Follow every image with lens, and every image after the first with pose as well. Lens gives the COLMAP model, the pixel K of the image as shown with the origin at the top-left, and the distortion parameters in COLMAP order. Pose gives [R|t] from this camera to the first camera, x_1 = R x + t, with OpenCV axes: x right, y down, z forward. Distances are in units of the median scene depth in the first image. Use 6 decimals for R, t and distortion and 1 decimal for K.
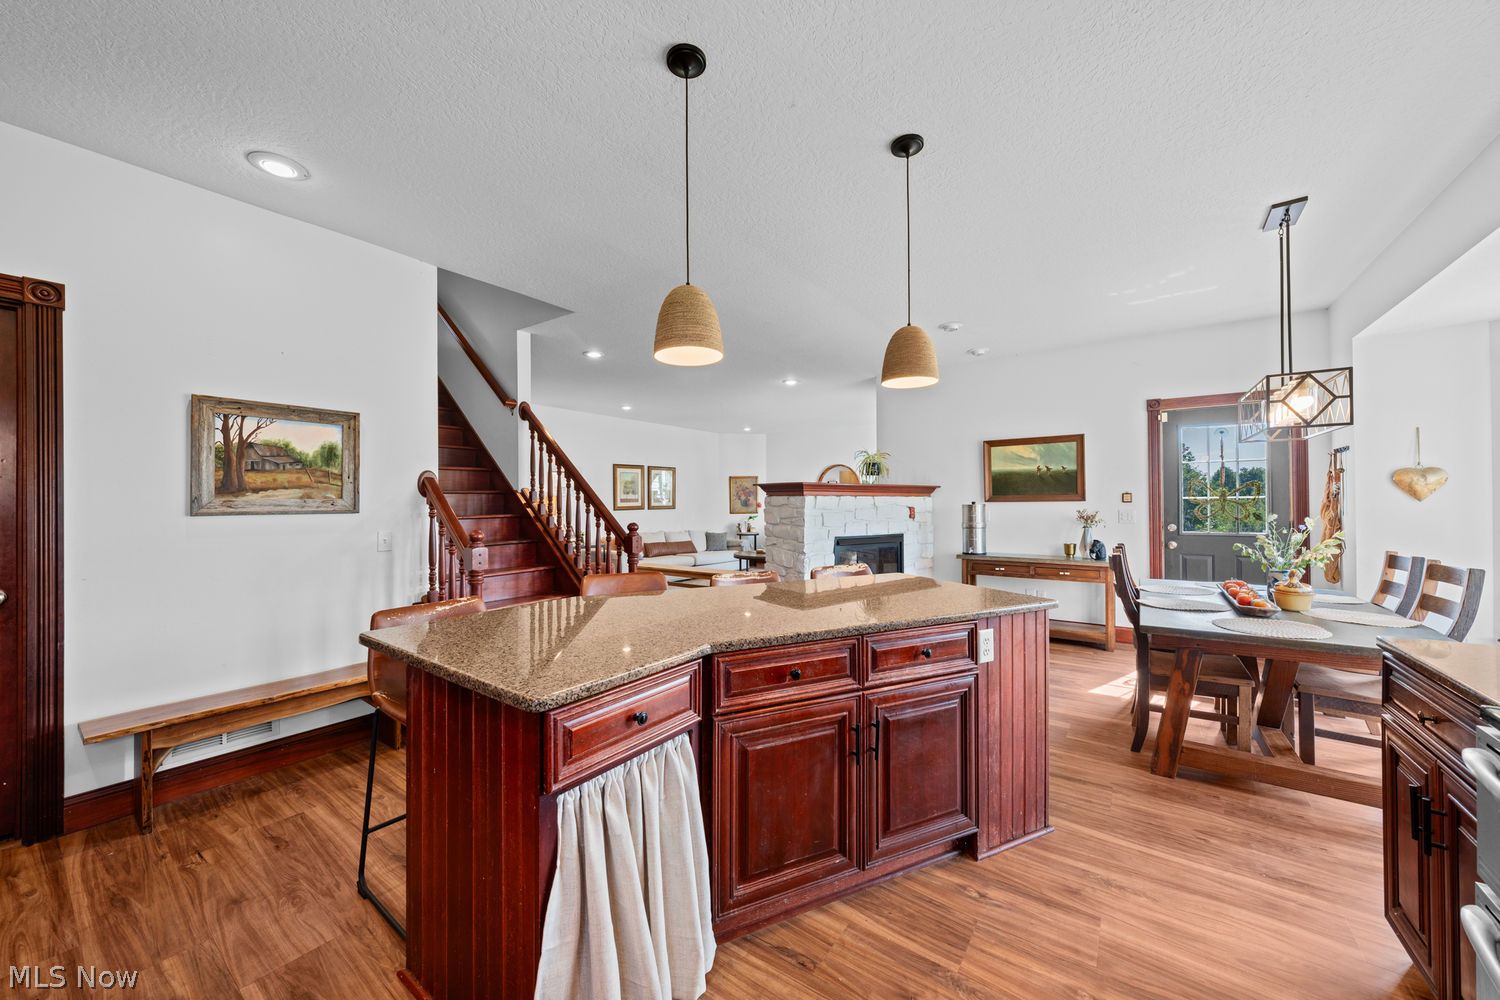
lens RADIAL K [[564.6, 0, 750.0], [0, 564.6, 500.0], [0, 0, 1]] dist [0.000475, 0.000019]
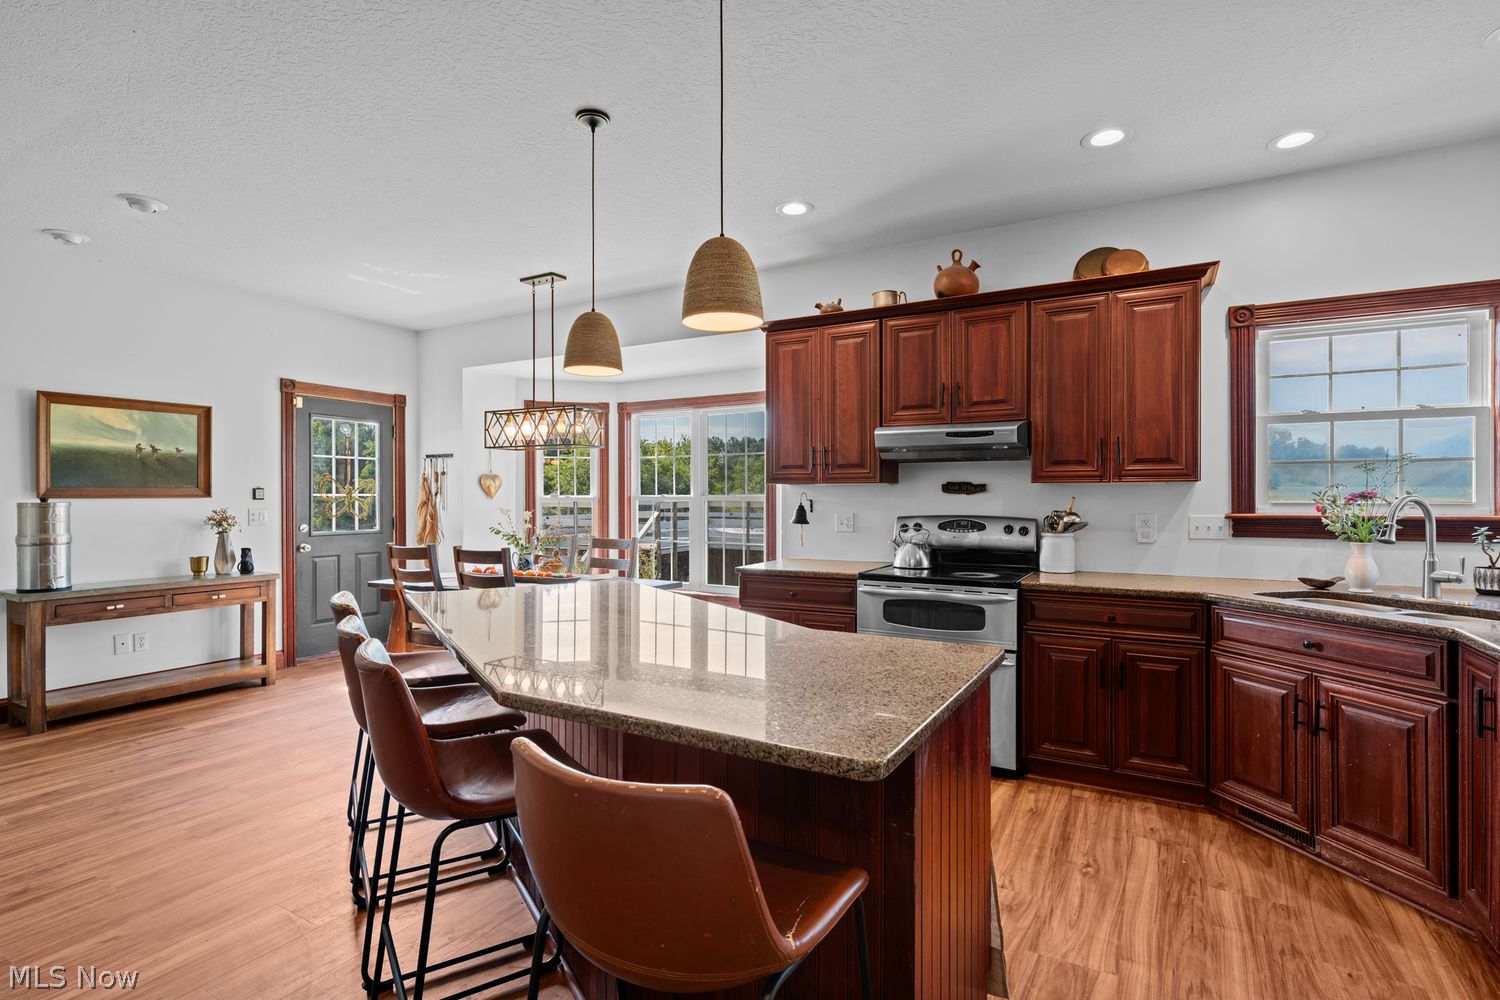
lens RADIAL K [[717.9, 0, 750.0], [0, 717.9, 500.0], [0, 0, 1]] dist [0.013394, 0.000049]
pose [[-0.113128, 0.003934, 0.993573, -0.422482], [-0.002614, 0.999988, -0.004257, 0.007075], [-0.993577, -0.003079, -0.113117, 0.402368]]
